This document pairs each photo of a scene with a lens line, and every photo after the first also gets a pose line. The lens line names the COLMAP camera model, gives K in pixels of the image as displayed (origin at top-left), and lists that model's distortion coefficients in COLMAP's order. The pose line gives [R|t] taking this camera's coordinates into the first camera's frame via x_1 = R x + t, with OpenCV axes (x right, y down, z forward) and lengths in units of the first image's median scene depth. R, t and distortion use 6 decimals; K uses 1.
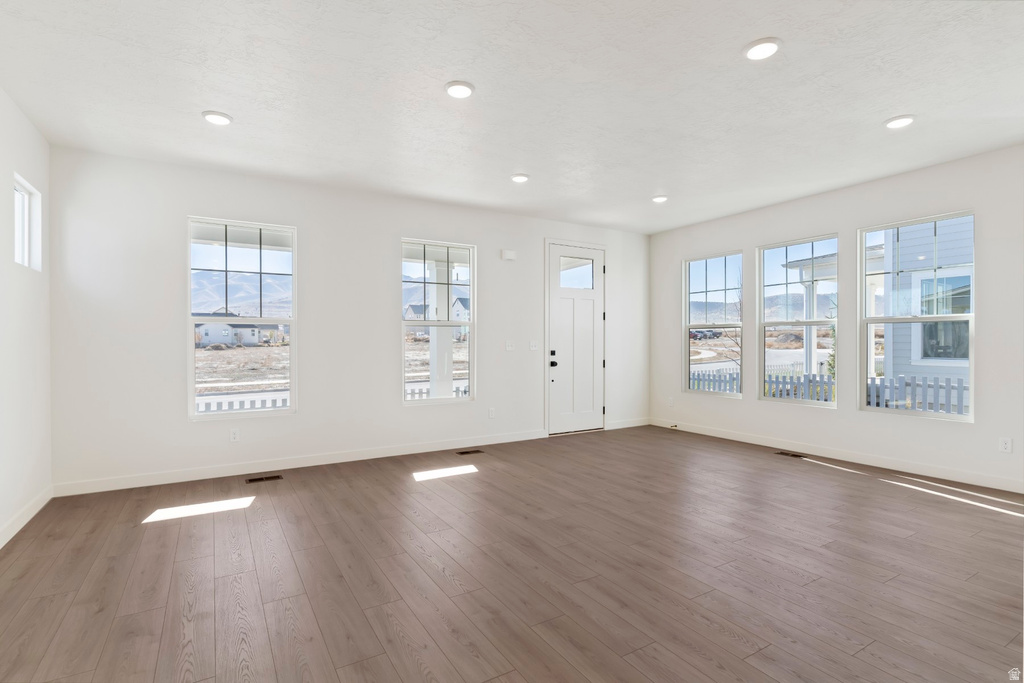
lens RADIAL K [[514.5, 0, 512.0], [0, 514.5, 341.5], [0, 0, 1]] dist [-0.001064, 0.000400]
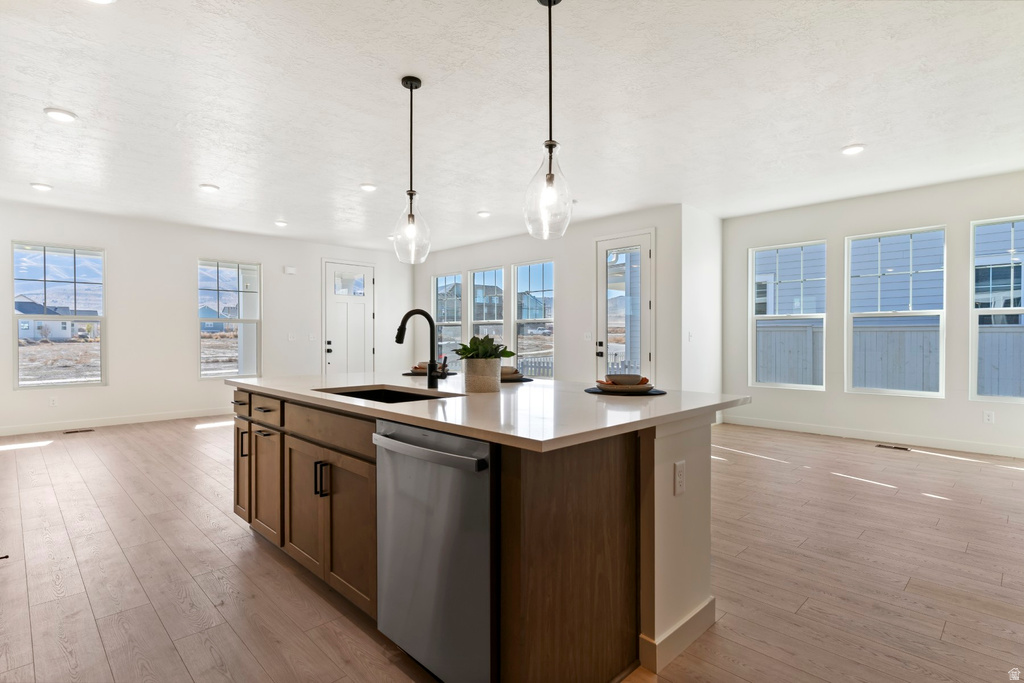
lens RADIAL K [[514.5, 0, 512.0], [0, 514.5, 341.5], [0, 0, 1]] dist [-0.001064, 0.000400]
pose [[0.968835, -0.001127, 0.247704, 0.067323], [-0.001216, 0.999956, 0.009307, 0.001793], [-0.247704, -0.009318, 0.968791, -0.138571]]
